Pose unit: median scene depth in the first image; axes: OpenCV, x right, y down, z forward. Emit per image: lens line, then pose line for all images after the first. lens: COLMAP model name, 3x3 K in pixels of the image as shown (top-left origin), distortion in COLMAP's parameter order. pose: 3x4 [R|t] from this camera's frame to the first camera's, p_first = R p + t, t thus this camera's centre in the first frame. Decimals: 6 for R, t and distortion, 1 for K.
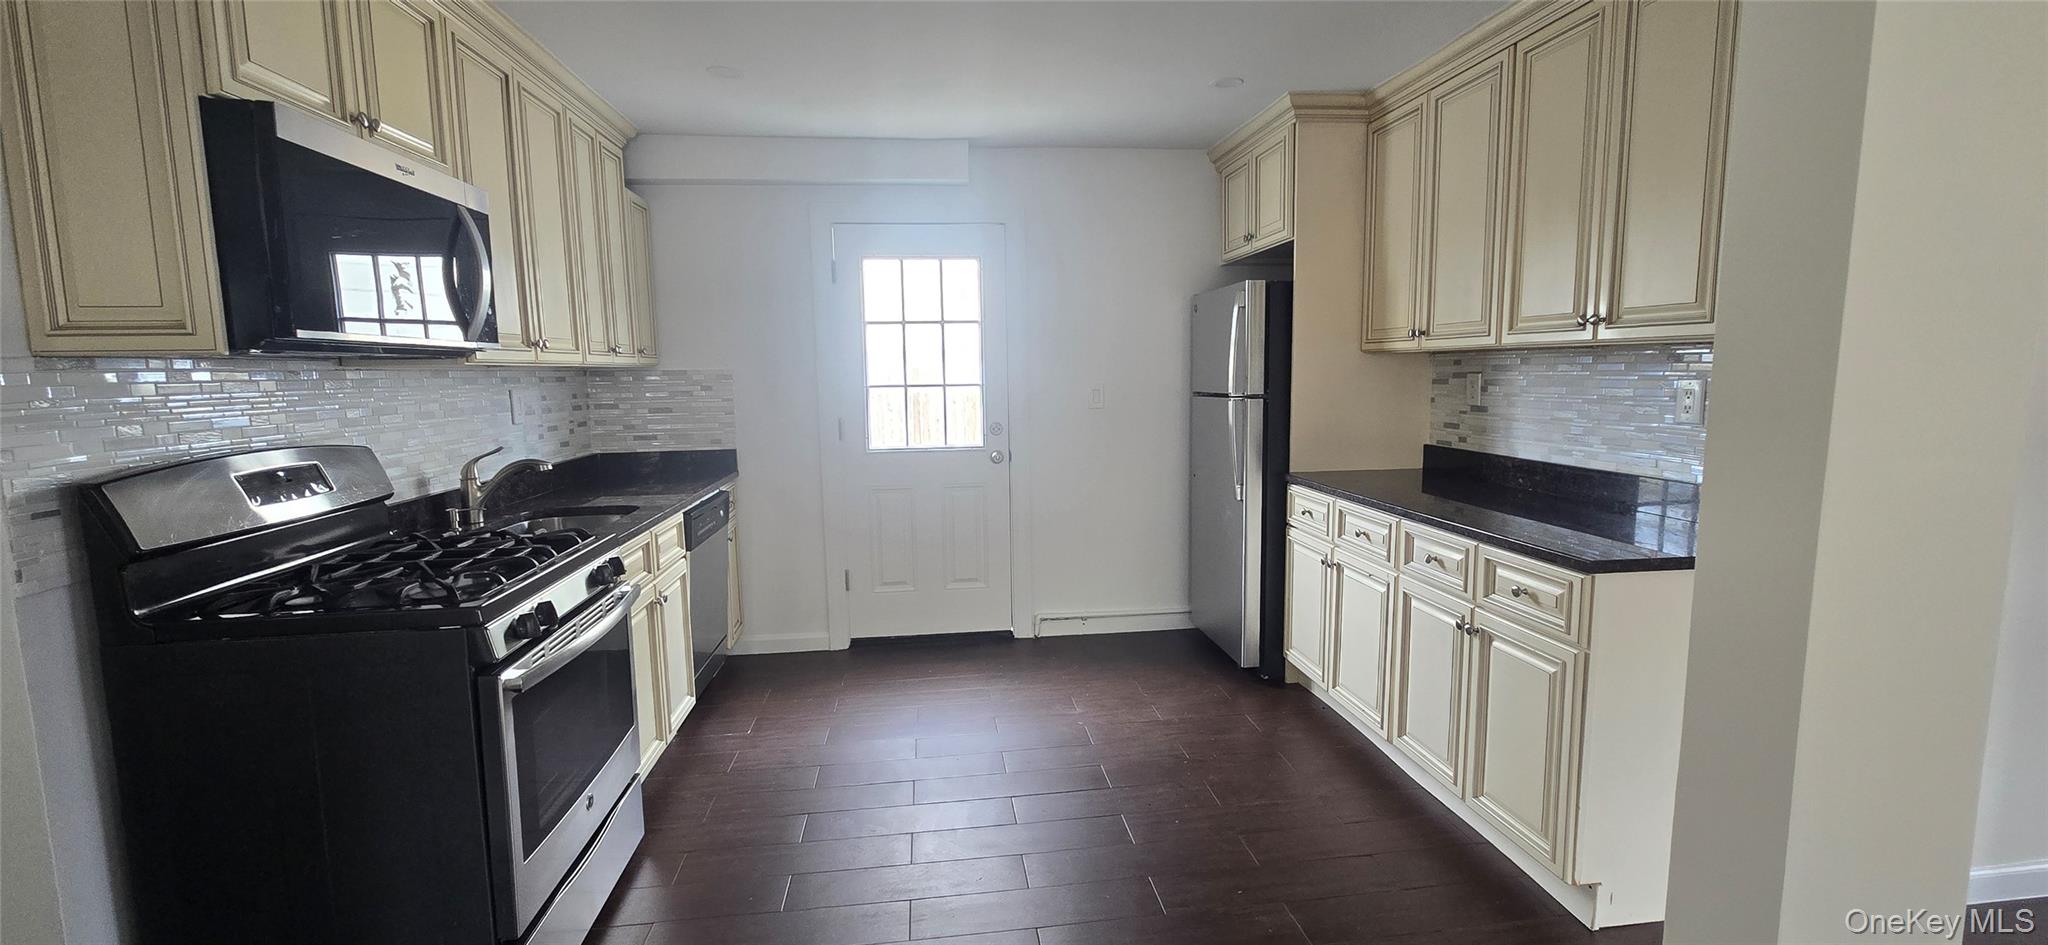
lens RADIAL K [[867.9, 0, 1021.7], [0, 867.9, 470.0], [0, 0, 1]] dist [0.000140, 0.000054]
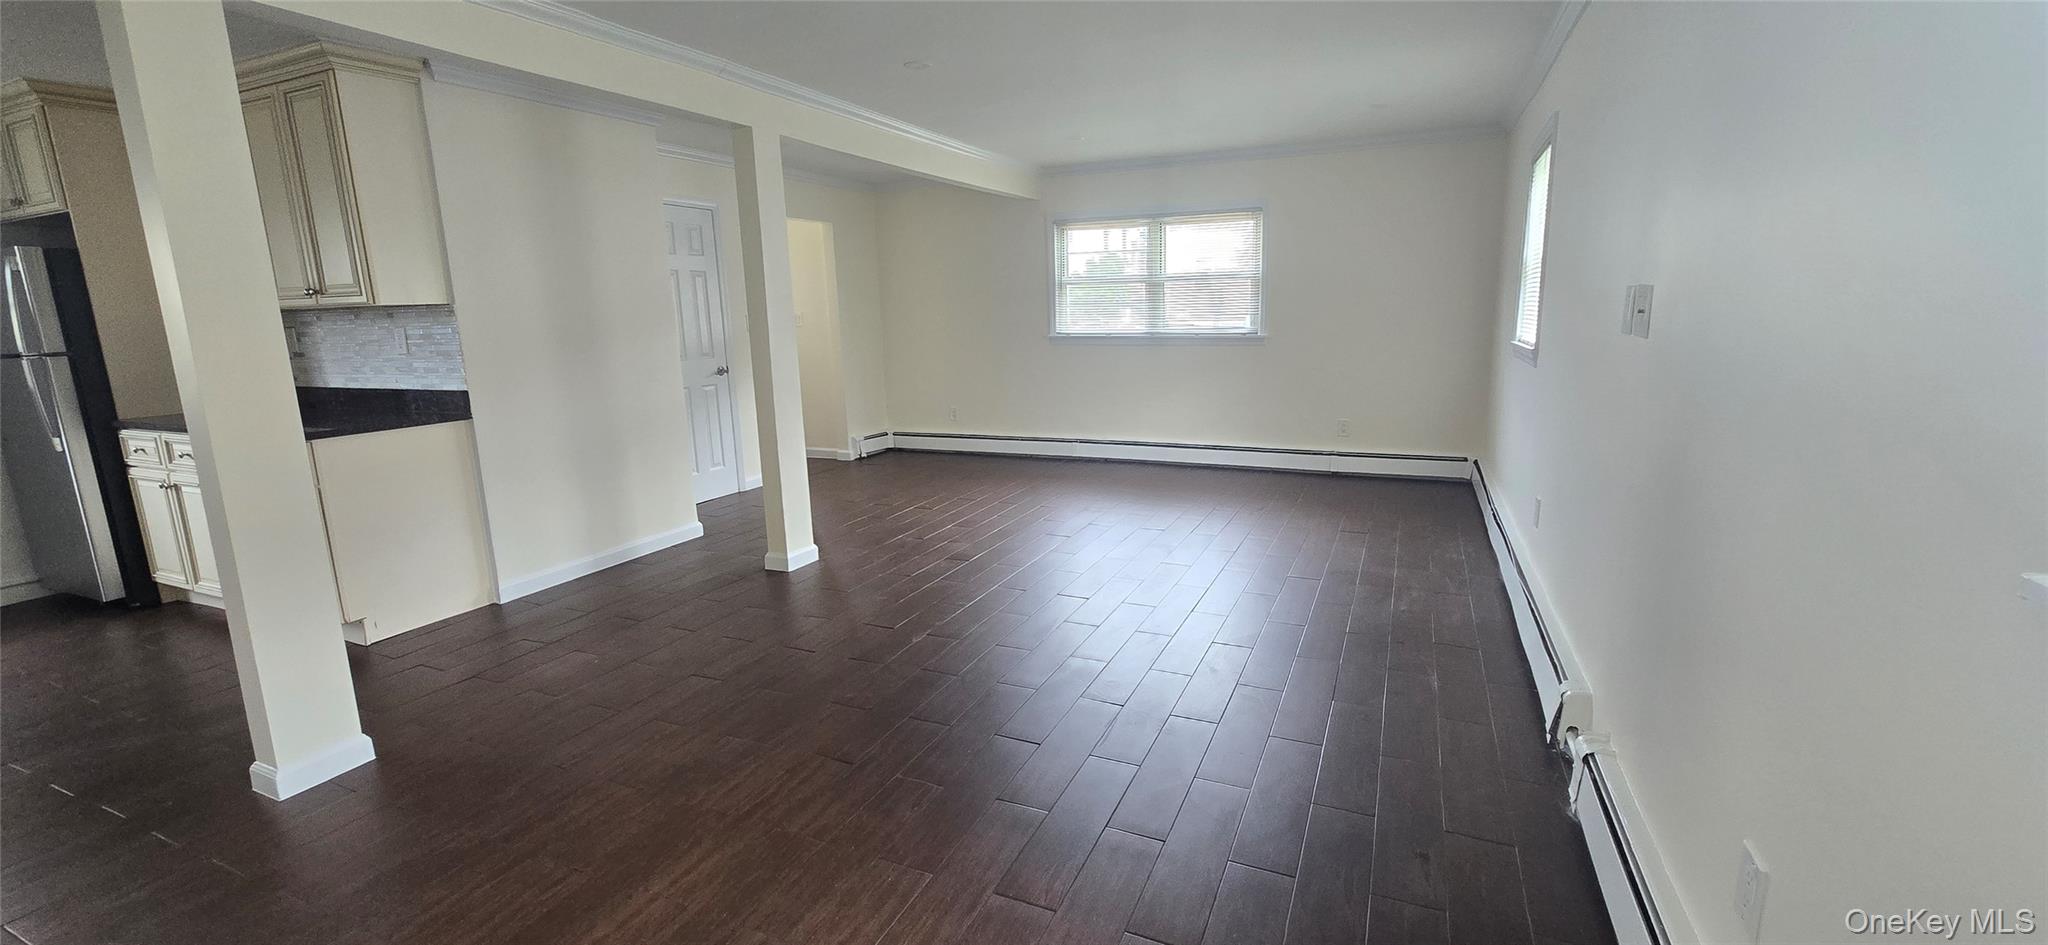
lens RADIAL K [[834.7, 0, 1029.5], [0, 834.7, 466.7], [0, 0, 1]] dist [-0.003475, -0.000315]
pose [[0.510679, -0.162643, 0.844248, -0.009850], [0.119045, 0.985862, 0.117916, 0.078764], [-0.851490, 0.040286, 0.522821, -0.593546]]
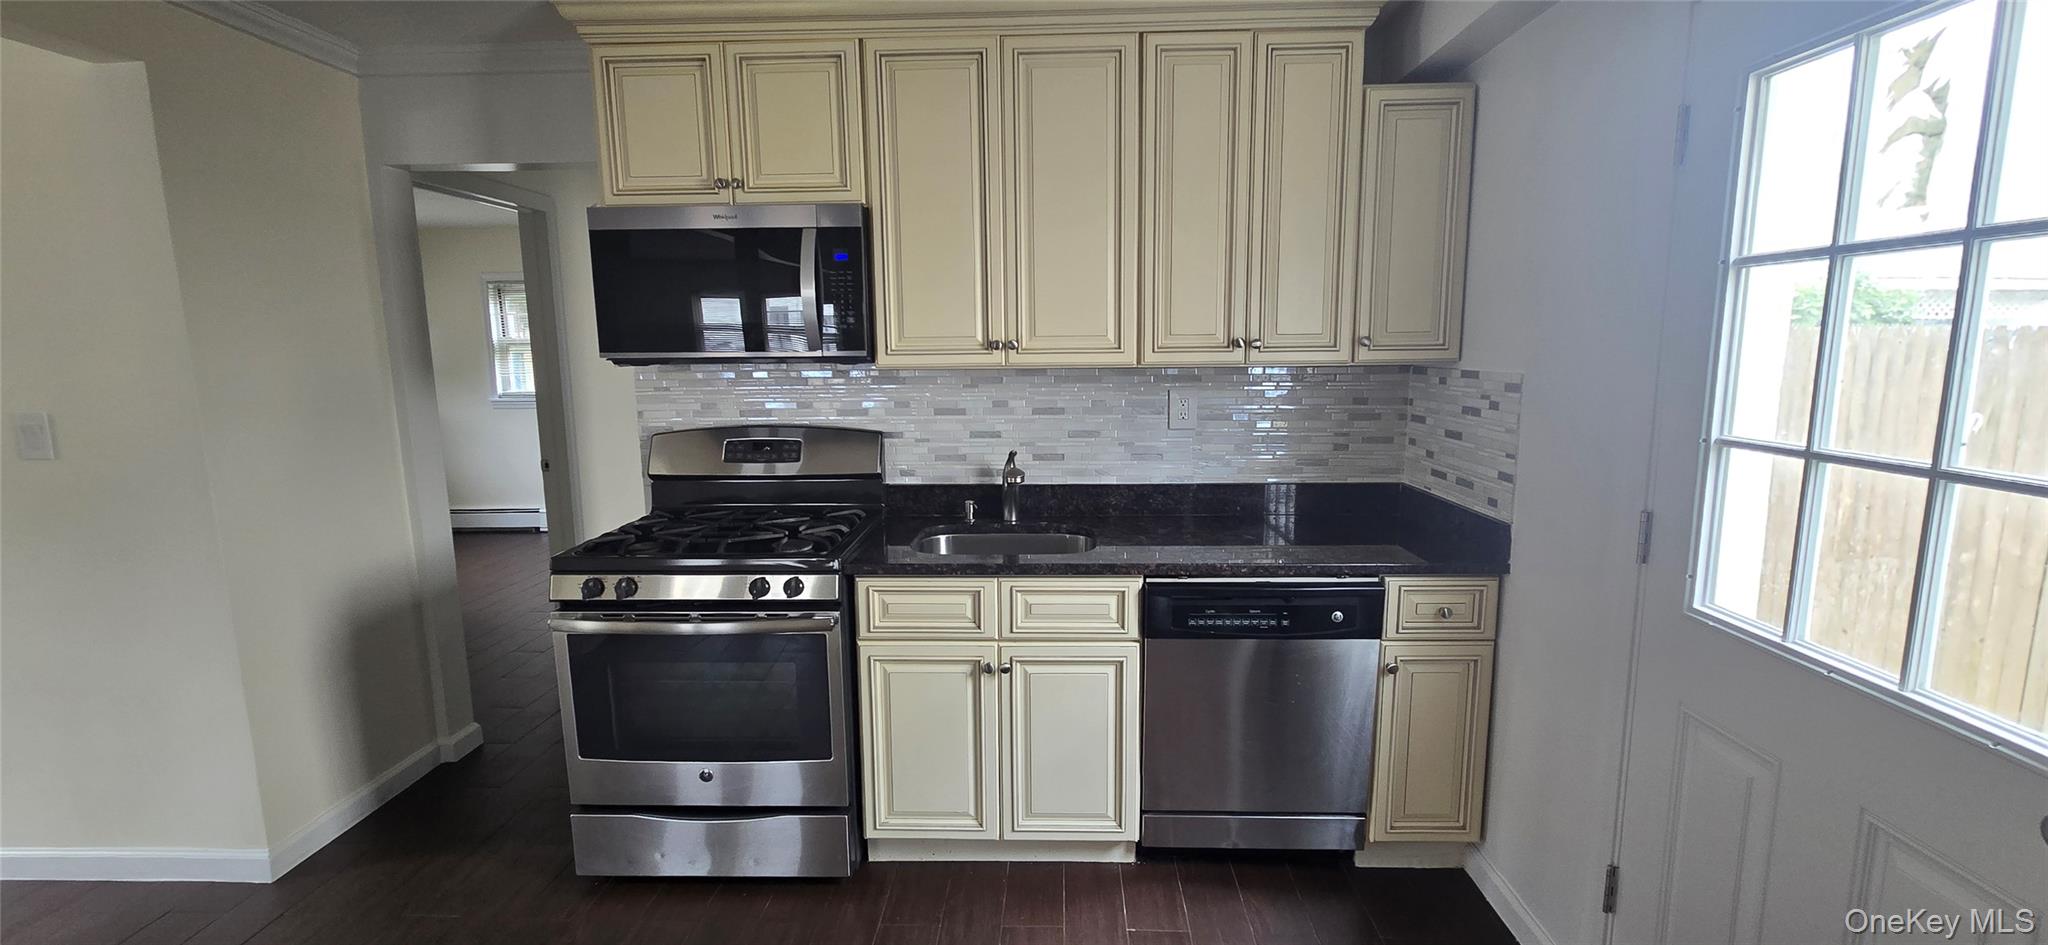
lens RADIAL K [[834.7, 0, 1036.5], [0, 834.7, 467.1], [0, 0, 1]] dist [-0.003475, -0.000315]
pose [[-0.150486, 0.163511, -0.974997, 0.228369], [-0.101193, 0.978500, 0.179717, -0.133808], [0.983420, 0.125707, -0.130704, 0.862635]]
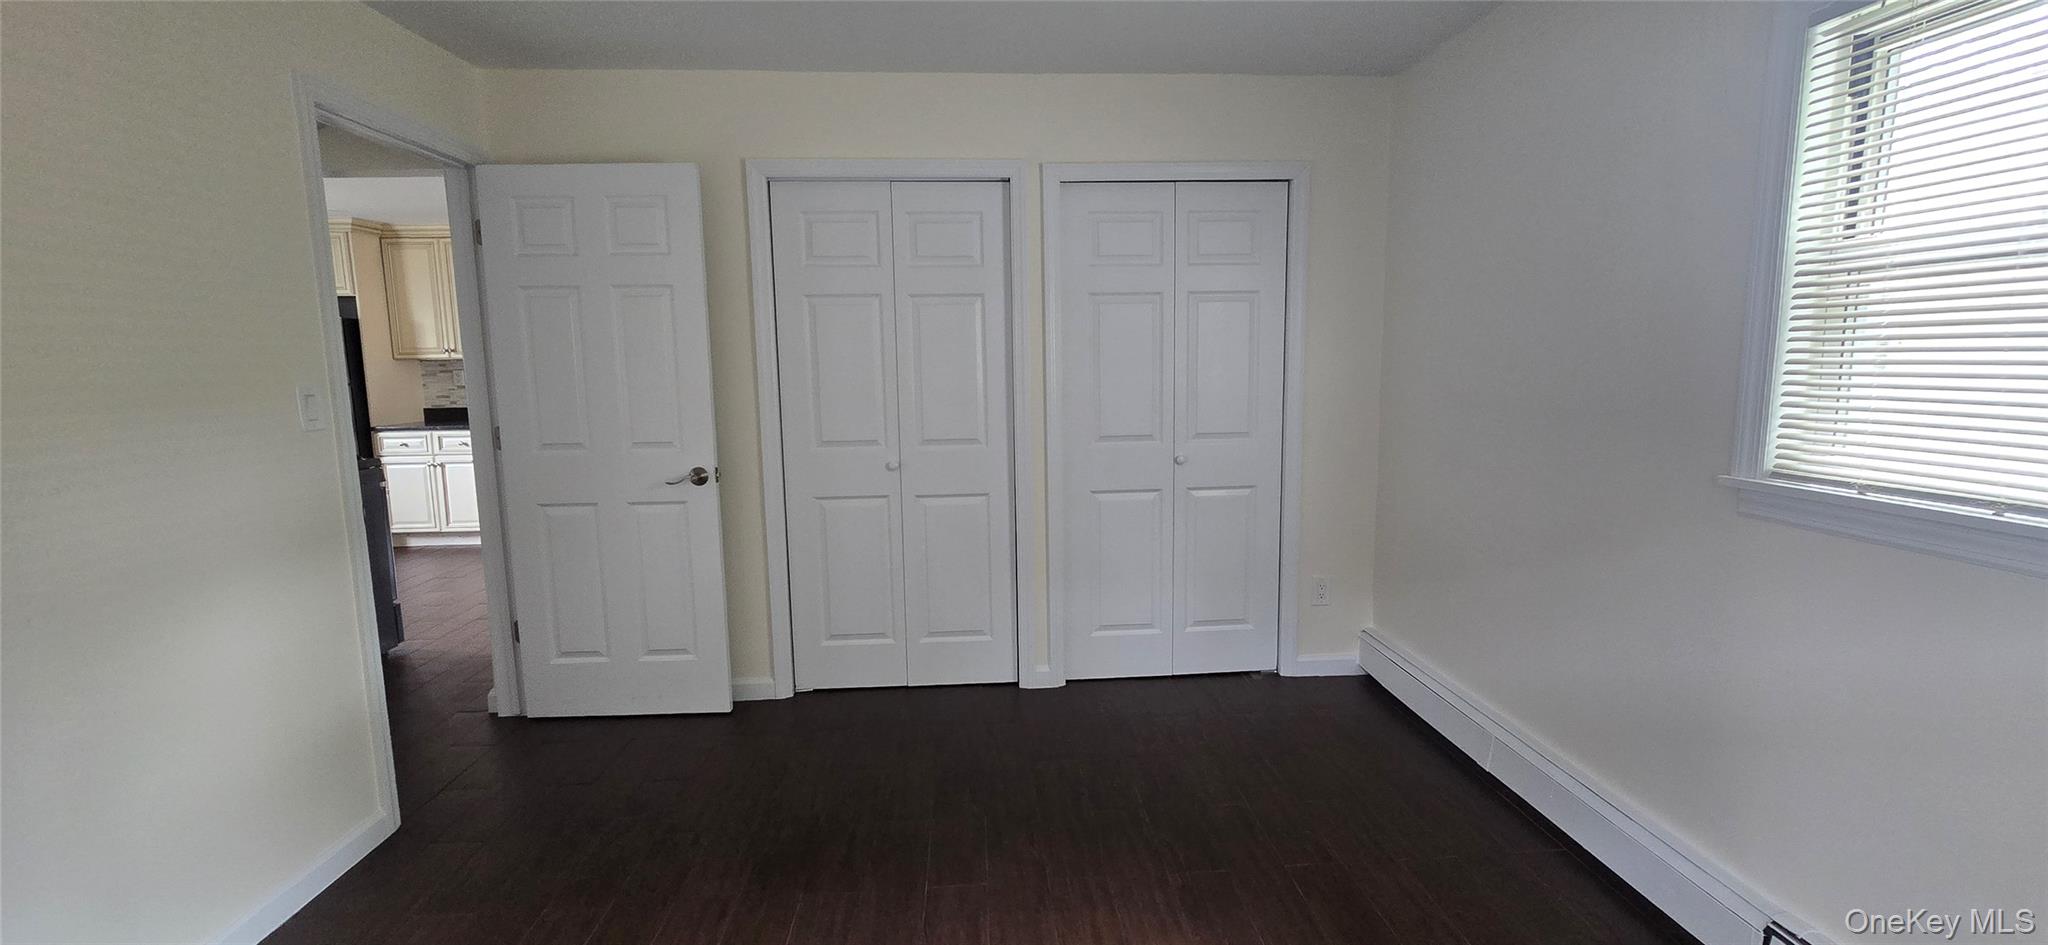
lens RADIAL K [[834.7, 0, 1018.9], [0, 834.7, 470.7], [0, 0, 1]] dist [-0.003475, -0.000315]
pose [[0.051970, -0.119232, 0.991505, -1.349116], [0.126354, 0.985653, 0.111906, 0.068830], [-0.990623, 0.119465, 0.066290, -0.421386]]
